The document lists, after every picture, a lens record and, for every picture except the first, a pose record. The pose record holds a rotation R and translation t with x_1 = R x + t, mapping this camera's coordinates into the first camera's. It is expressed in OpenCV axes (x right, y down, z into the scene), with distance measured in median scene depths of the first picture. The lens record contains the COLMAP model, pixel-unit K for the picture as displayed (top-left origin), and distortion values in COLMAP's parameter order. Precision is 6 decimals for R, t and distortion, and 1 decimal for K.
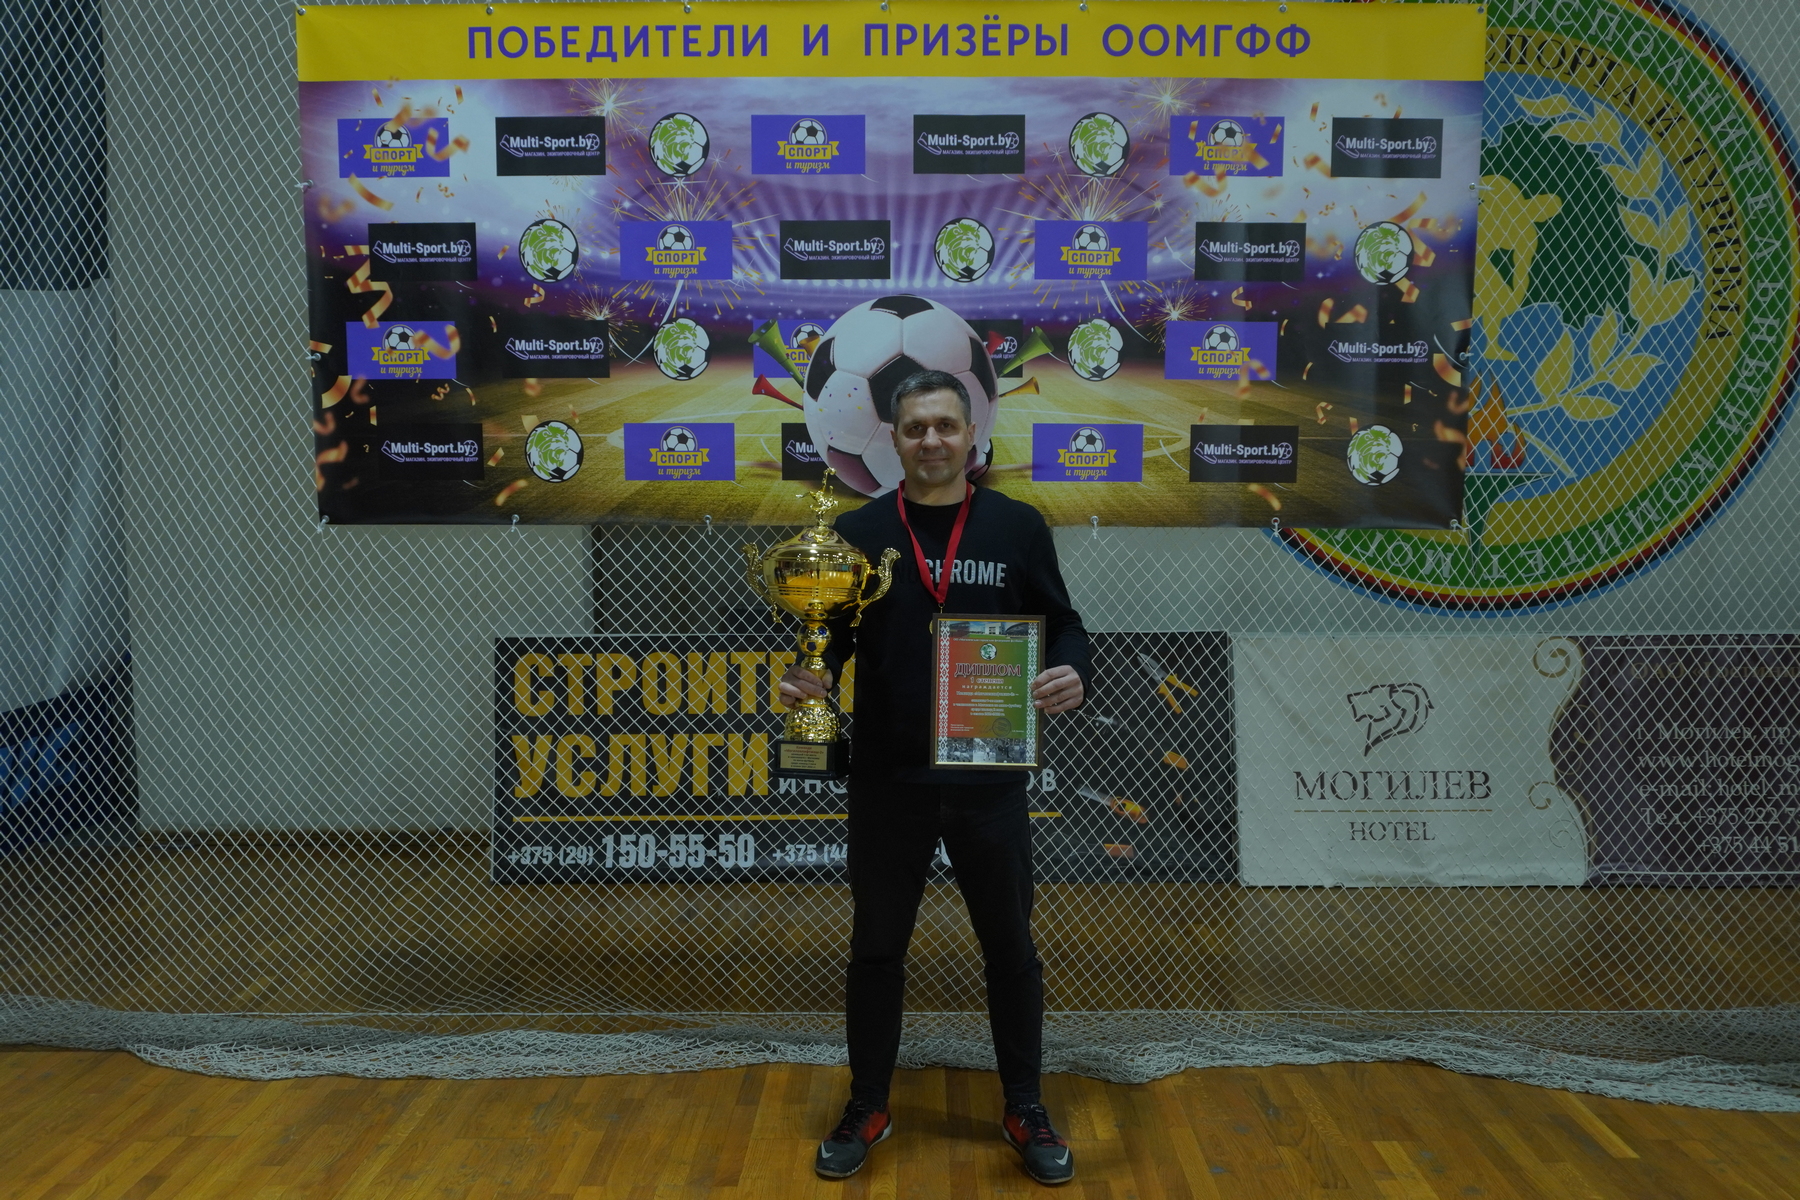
lens RADIAL K [[1361.8, 0, 893.6], [0, 1361.8, 593.6], [0, 0, 1]] dist [-0.058028, 0.044533]
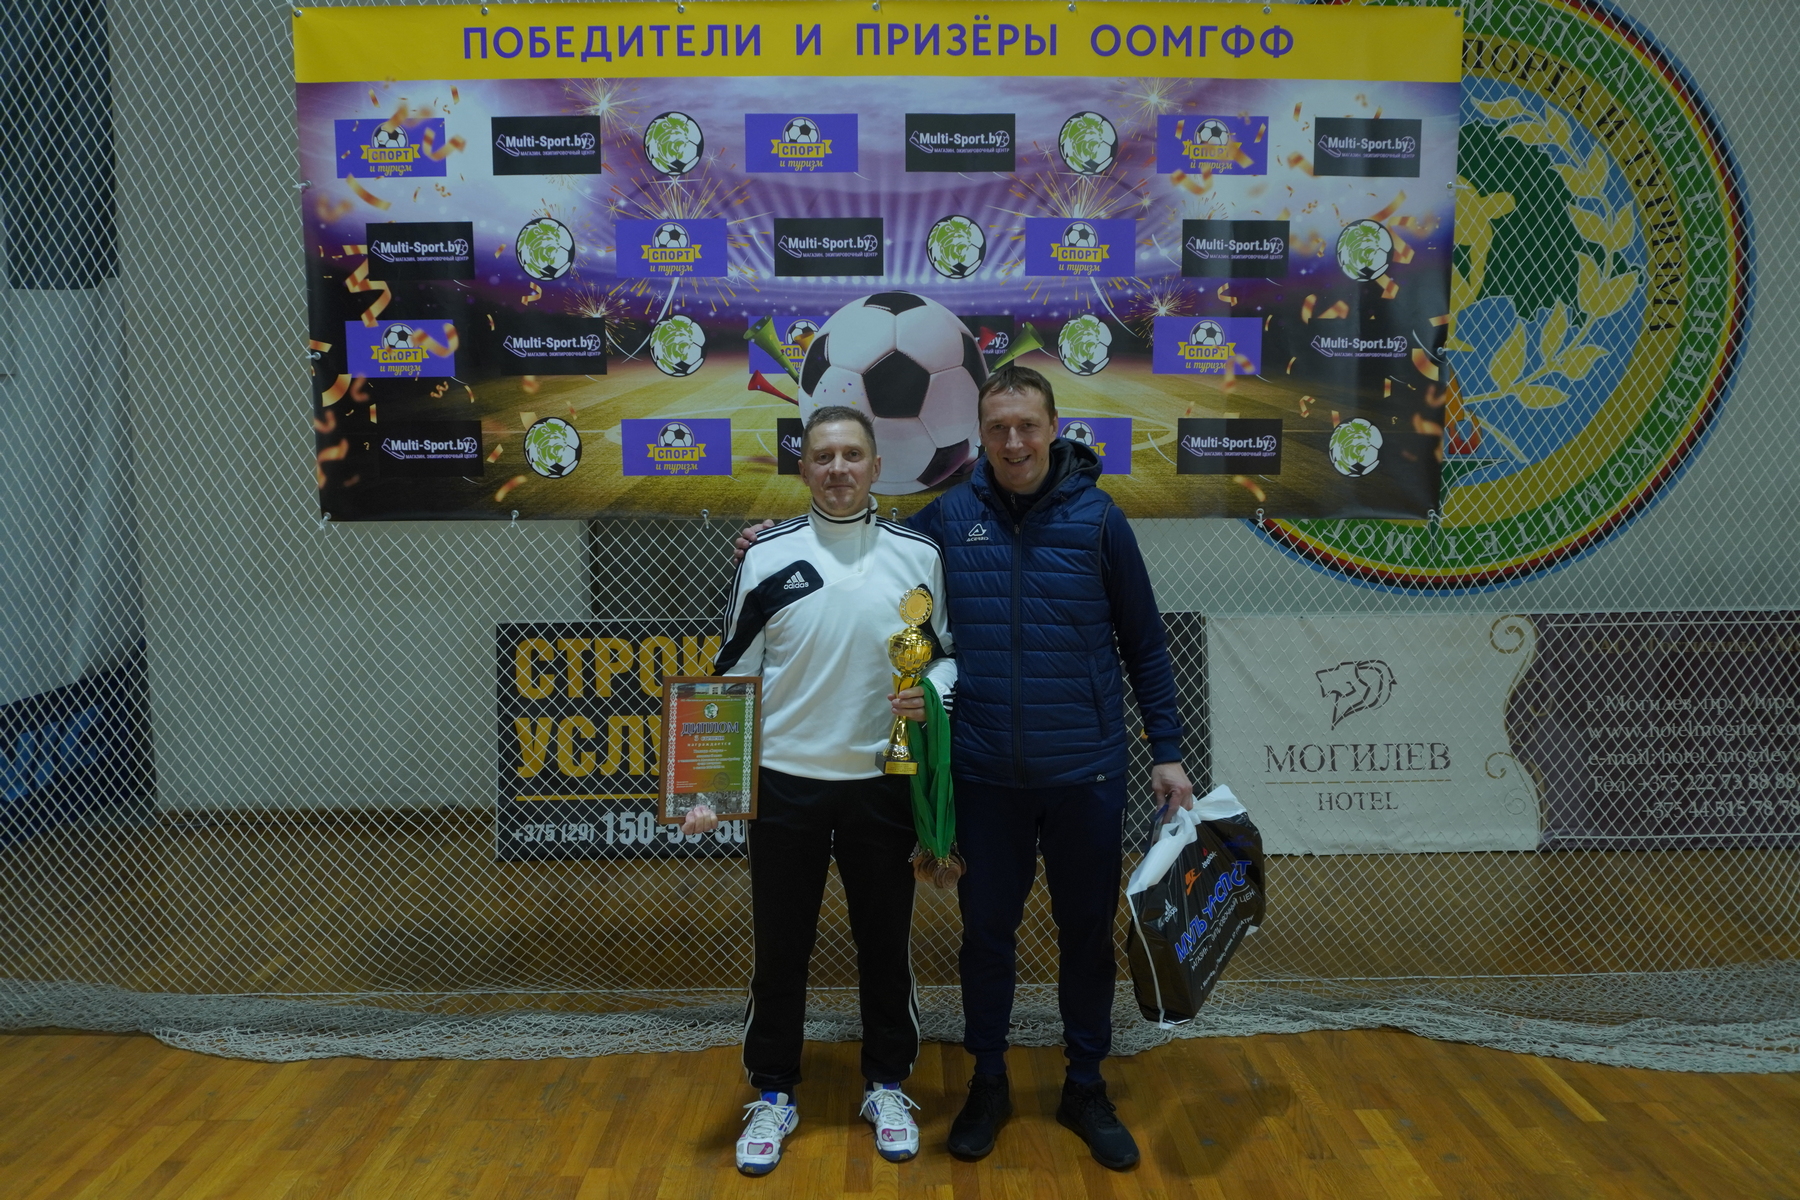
lens RADIAL K [[1279.3, 0, 897.6], [0, 1279.3, 597.2], [0, 0, 1]] dist [-0.075578, 0.039619]
pose [[0.999742, -0.007695, 0.021393, -0.013958], [0.007206, 0.999714, 0.022823, -0.013103], [-0.021562, -0.022663, 0.999511, 0.042852]]
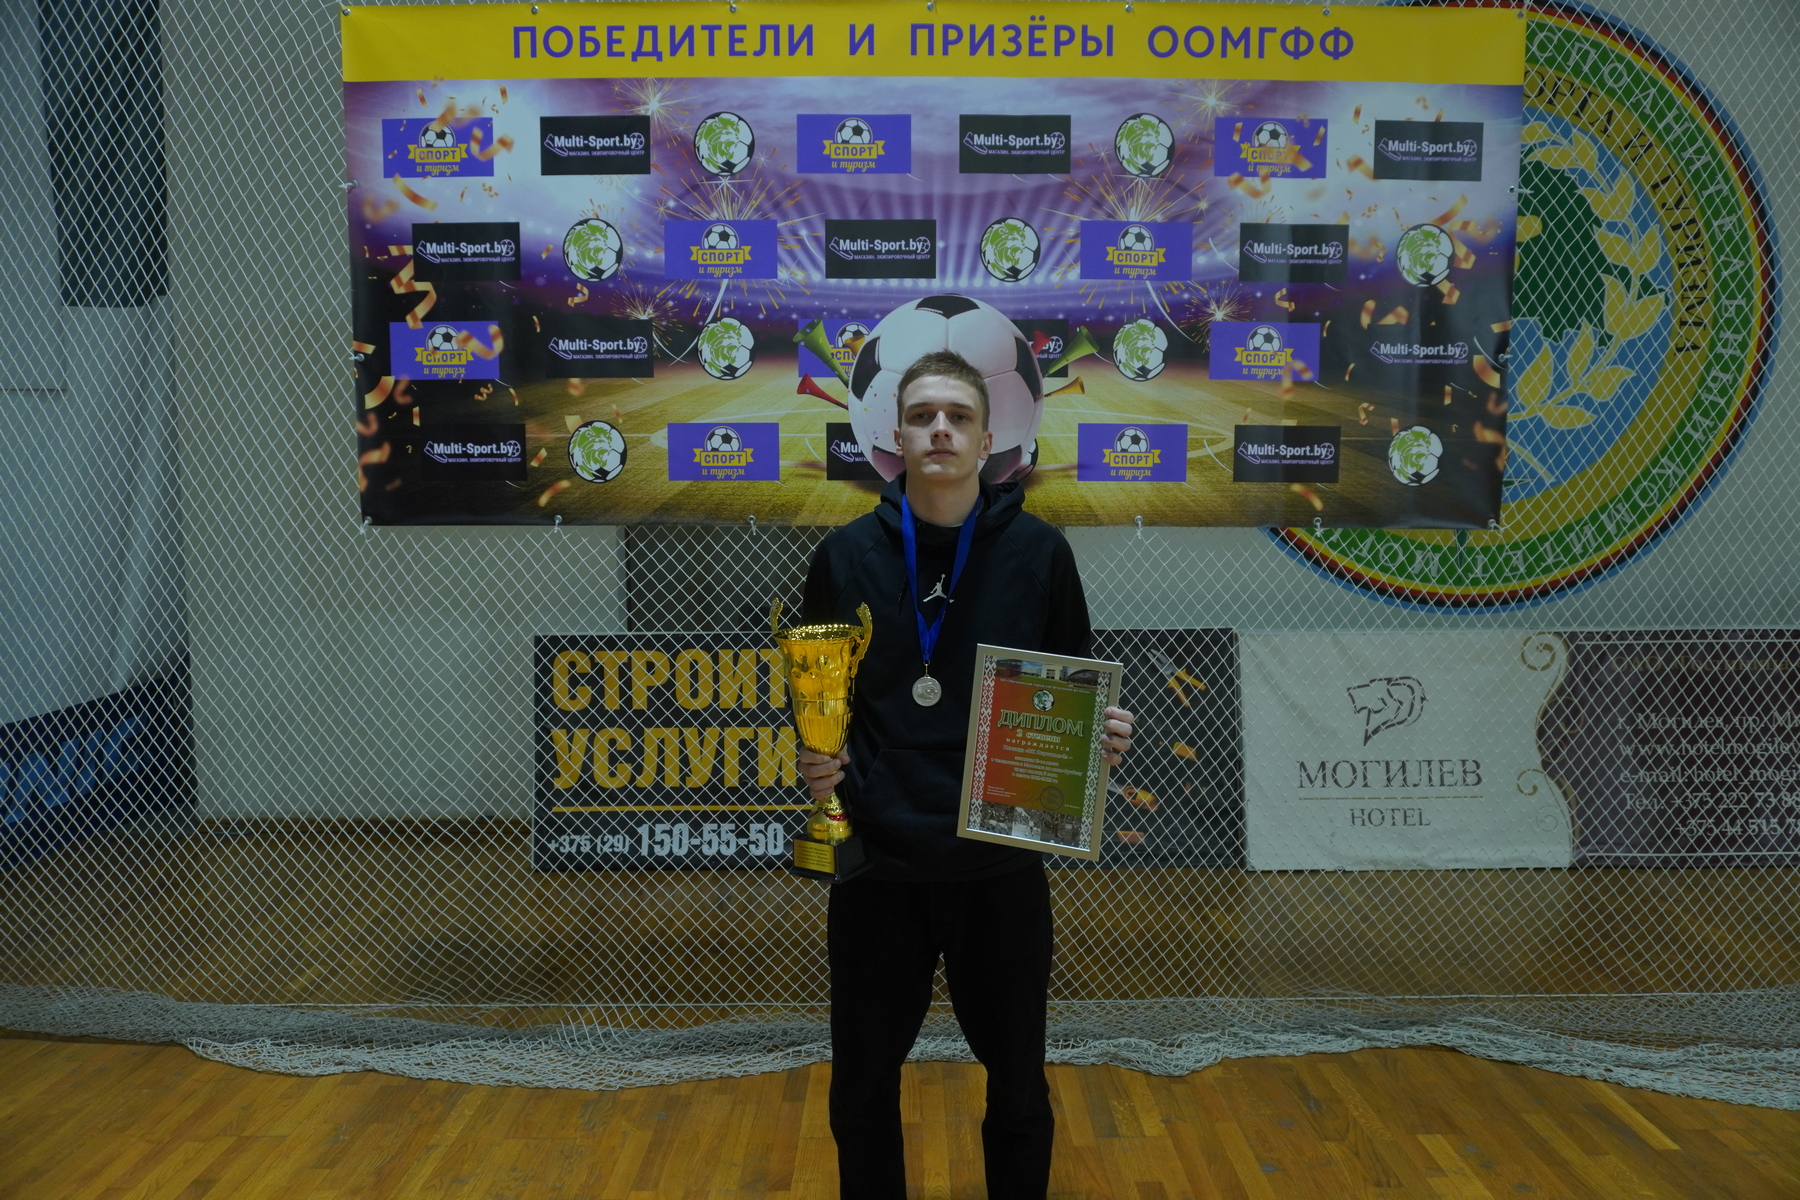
lens RADIAL K [[1223.6, 0, 900.0], [0, 1223.6, 600.0], [0, 0, 1]] dist [-0.079720, 0.041410]
pose [[0.999912, -0.001640, 0.013139, -0.040844], [0.001566, 0.999983, 0.005594, -0.000286], [-0.013148, -0.005573, 0.999898, 0.103941]]
